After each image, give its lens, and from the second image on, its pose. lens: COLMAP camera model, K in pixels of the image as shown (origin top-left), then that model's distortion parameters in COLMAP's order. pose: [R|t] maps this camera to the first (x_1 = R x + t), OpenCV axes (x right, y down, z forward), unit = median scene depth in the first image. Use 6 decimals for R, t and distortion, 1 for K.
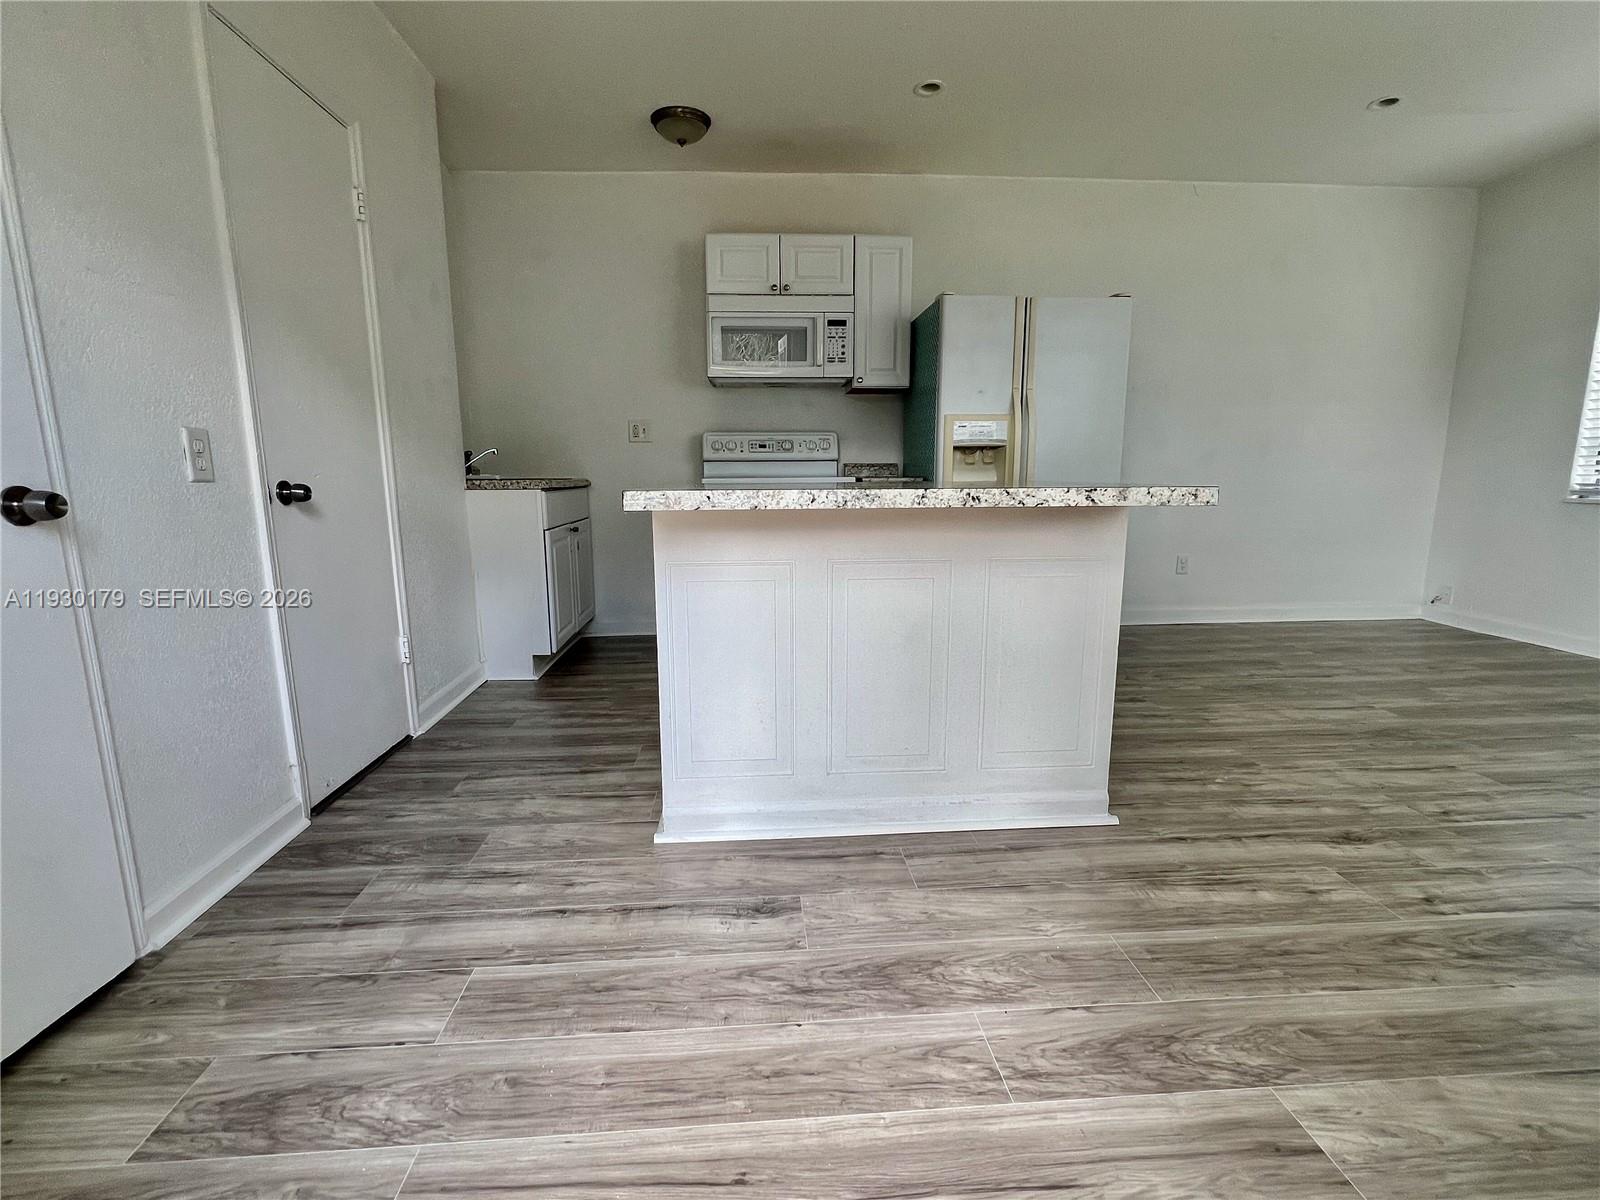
lens RADIAL K [[726.6, 0, 792.4], [0, 726.6, 600.6], [0, 0, 1]] dist [0.000438, 0.000250]
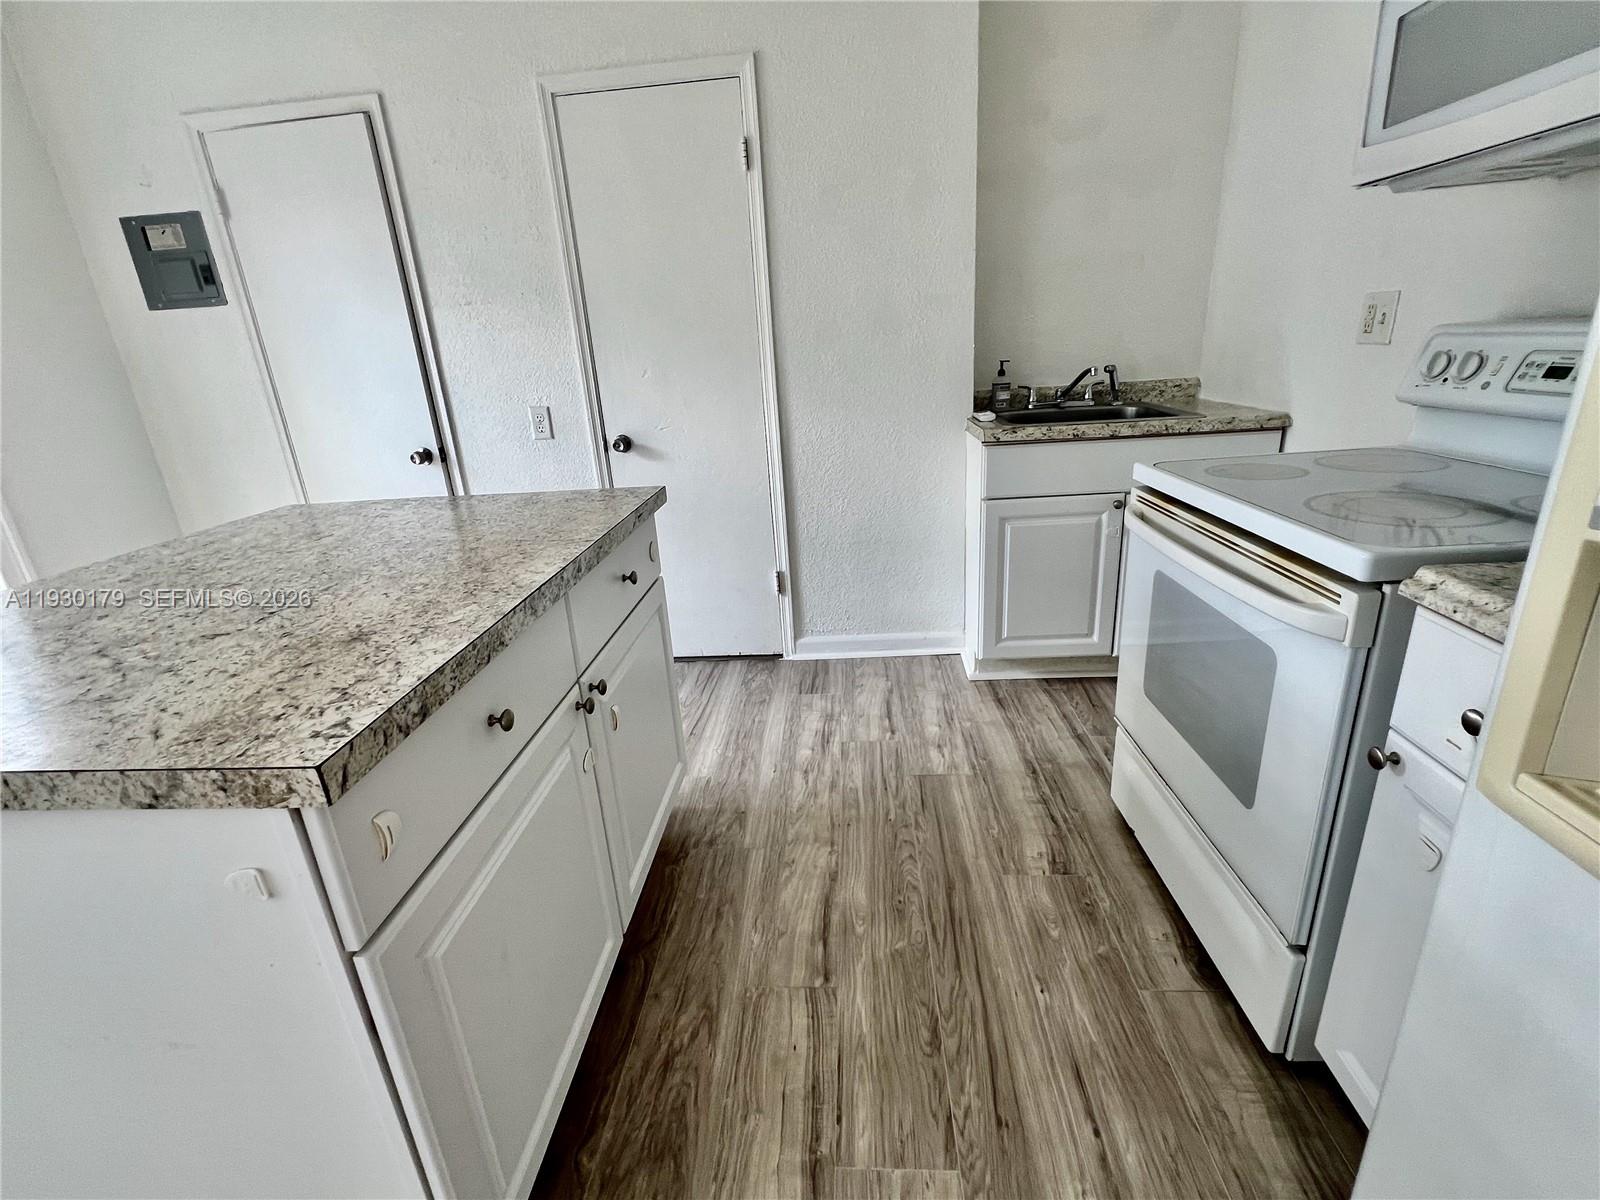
lens RADIAL K [[726.6, 0, 792.4], [0, 726.6, 600.6], [0, 0, 1]] dist [0.000438, 0.000250]
pose [[-0.138101, 0.347786, -0.927347, 0.720784], [-0.108500, 0.925371, 0.363203, -0.450391], [0.984457, 0.150776, -0.090060, 1.635774]]
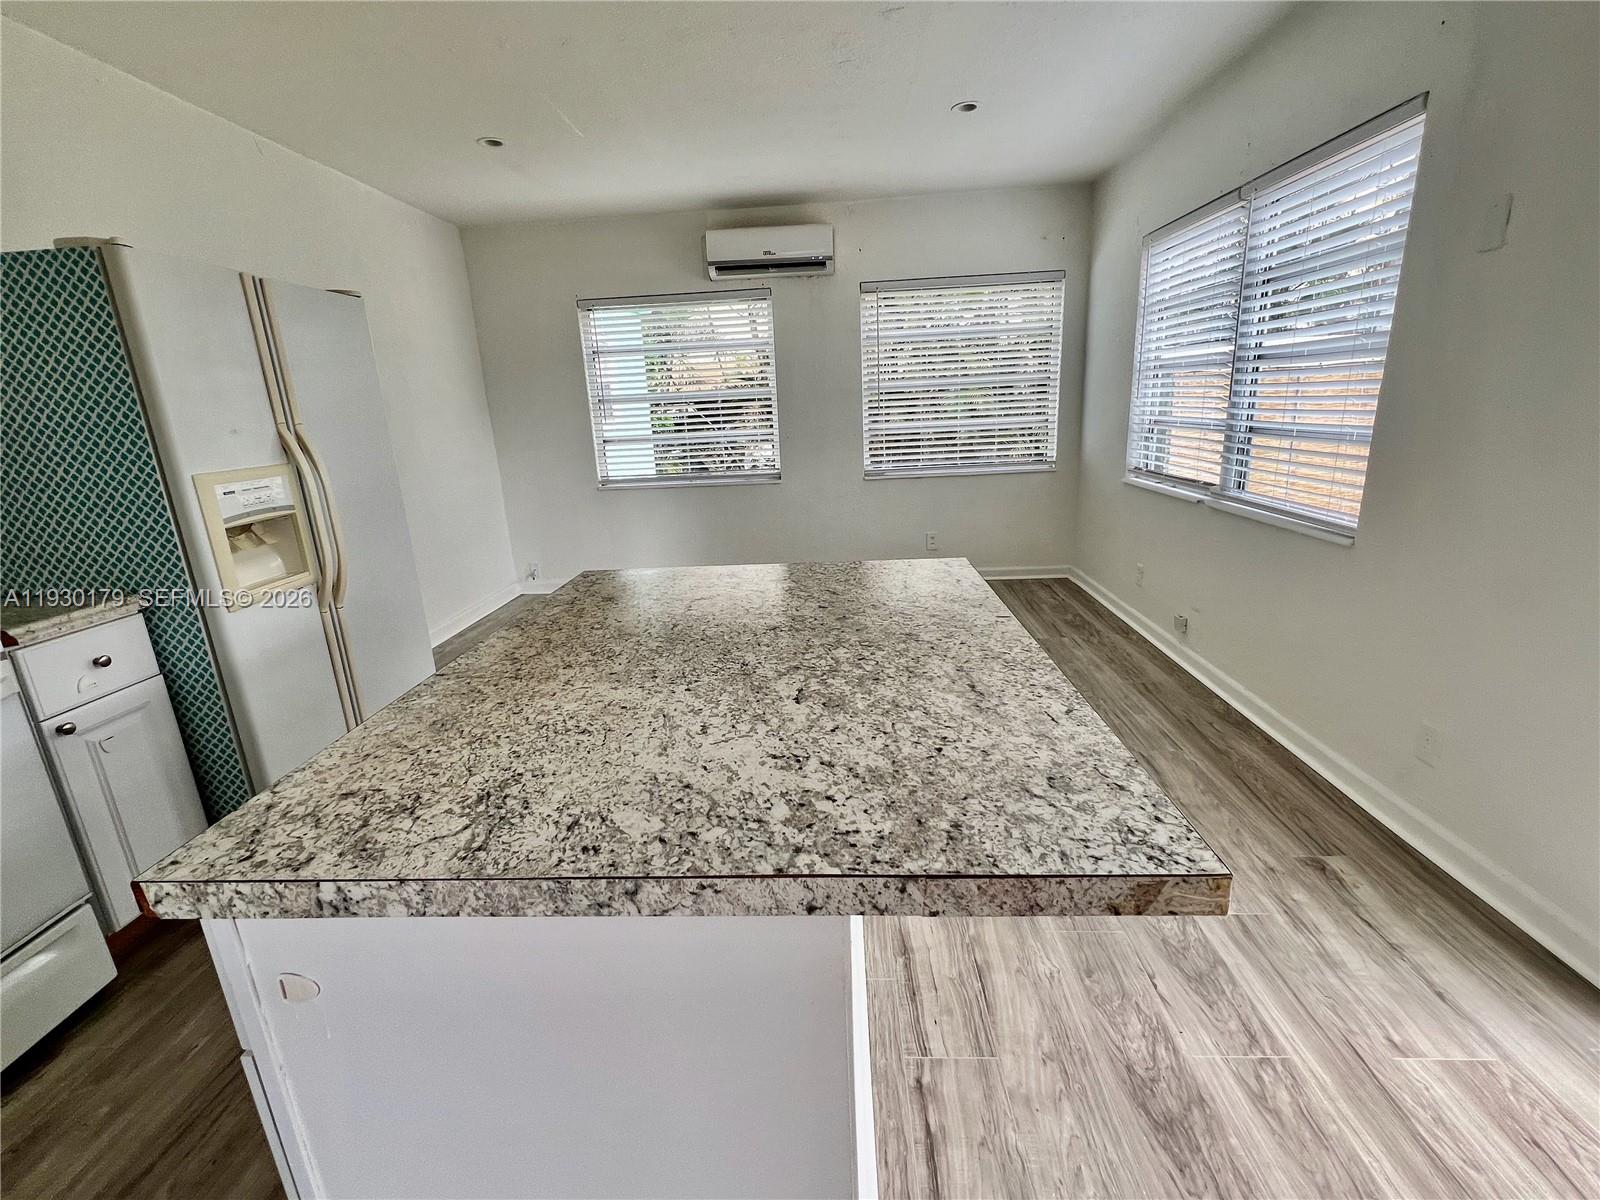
lens RADIAL K [[705.7, 0, 793.1], [0, 705.7, 598.9], [0, 0, 1]] dist [-0.000794, 0.000105]
pose [[0.120965, -0.265962, 0.956364, -0.498264], [0.220010, 0.946660, 0.235435, -0.366157], [-0.967969, 0.181930, 0.173027, 0.929733]]
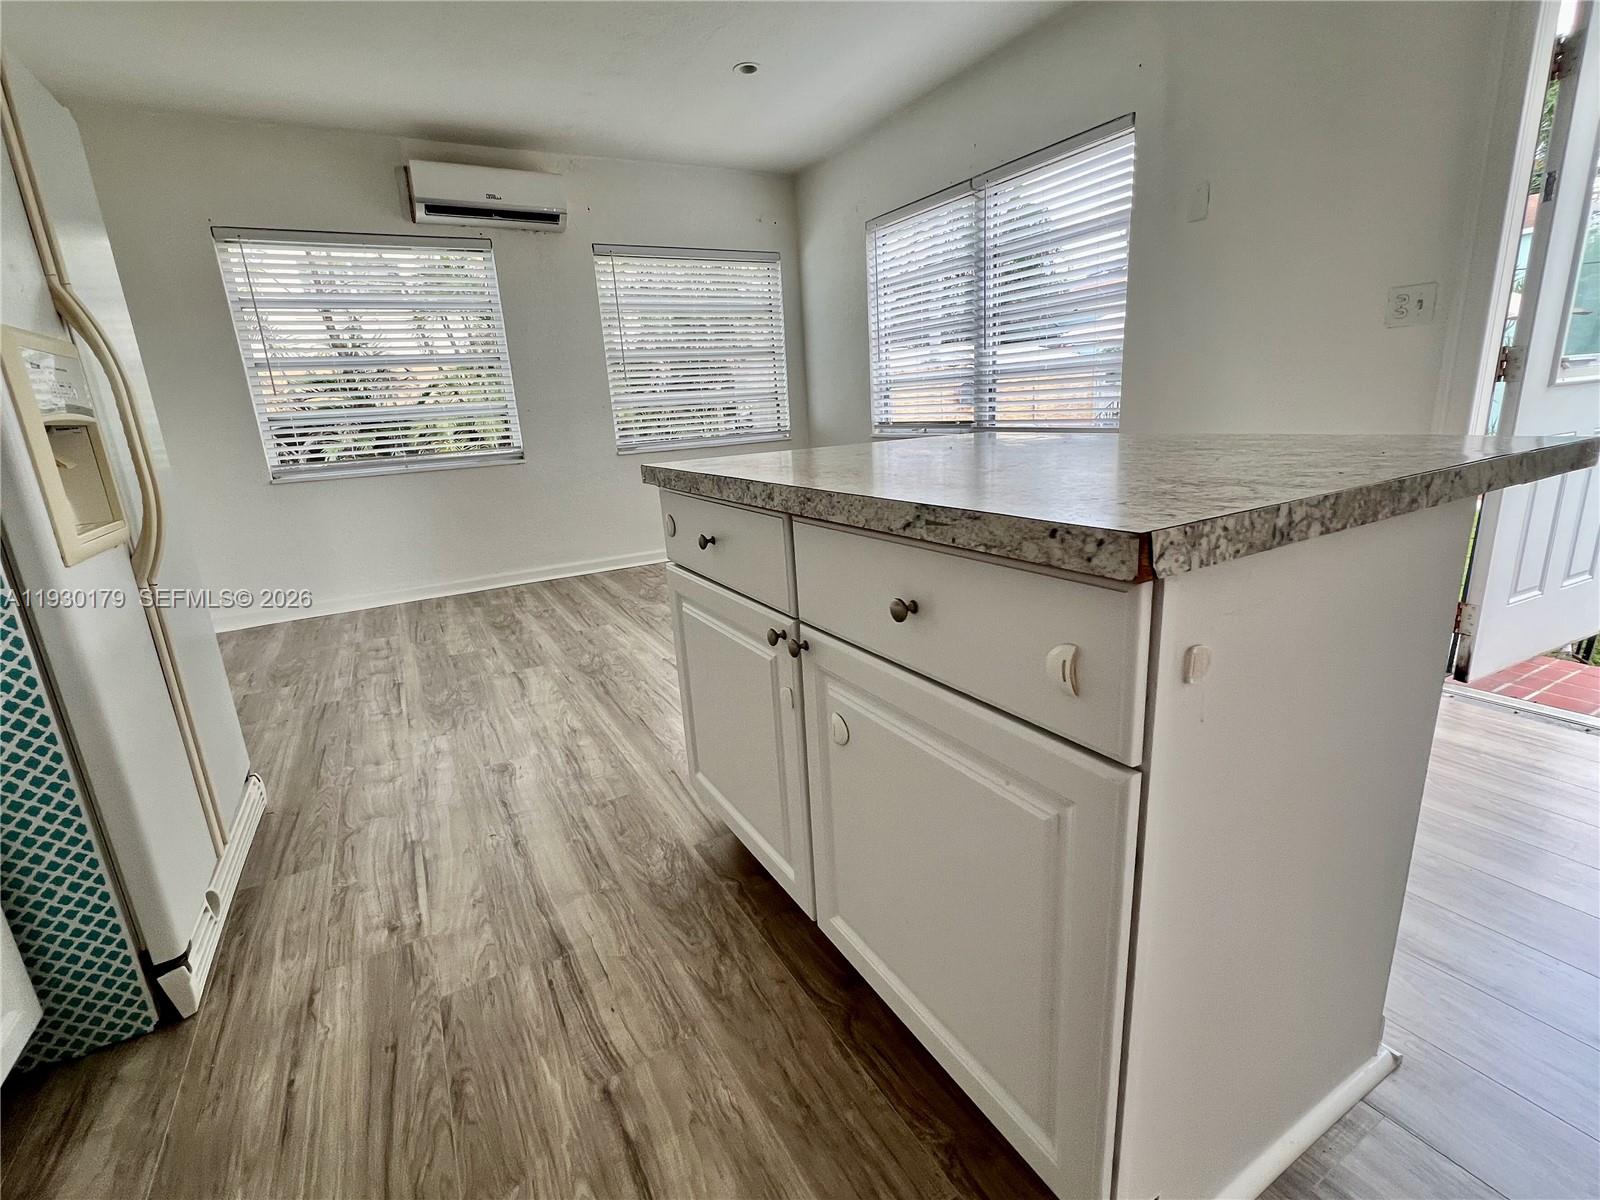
lens RADIAL K [[726.6, 0, 792.4], [0, 726.6, 600.6], [0, 0, 1]] dist [0.000438, 0.000250]
pose [[-0.428401, -0.206162, 0.879755, -0.445760], [0.219012, 0.920900, 0.322453, -0.323985], [-0.876645, 0.330816, -0.349363, 1.601130]]
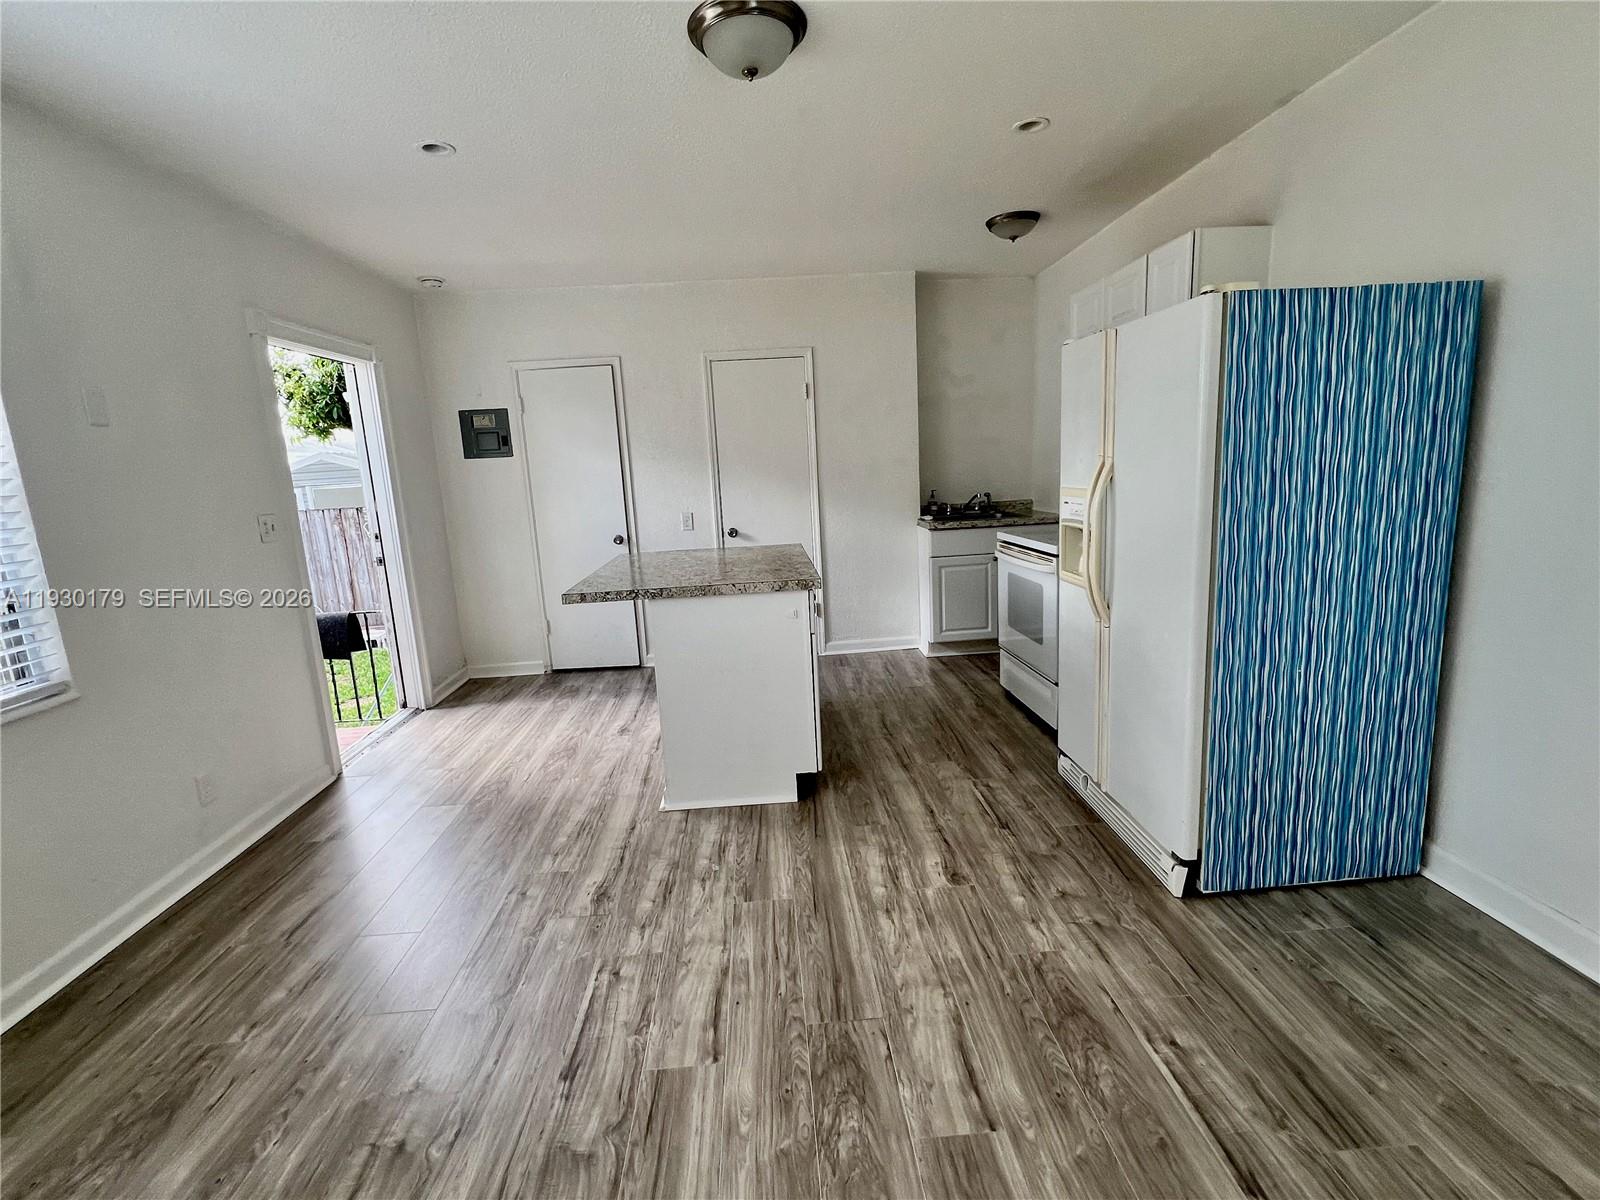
lens RADIAL K [[726.6, 0, 792.4], [0, 726.6, 600.6], [0, 0, 1]] dist [0.000438, 0.000250]
pose [[-0.013198, 0.197547, -0.980205, 2.004702], [-0.123541, 0.972457, 0.197649, -0.484985], [0.992252, 0.123704, 0.011570, 1.322224]]
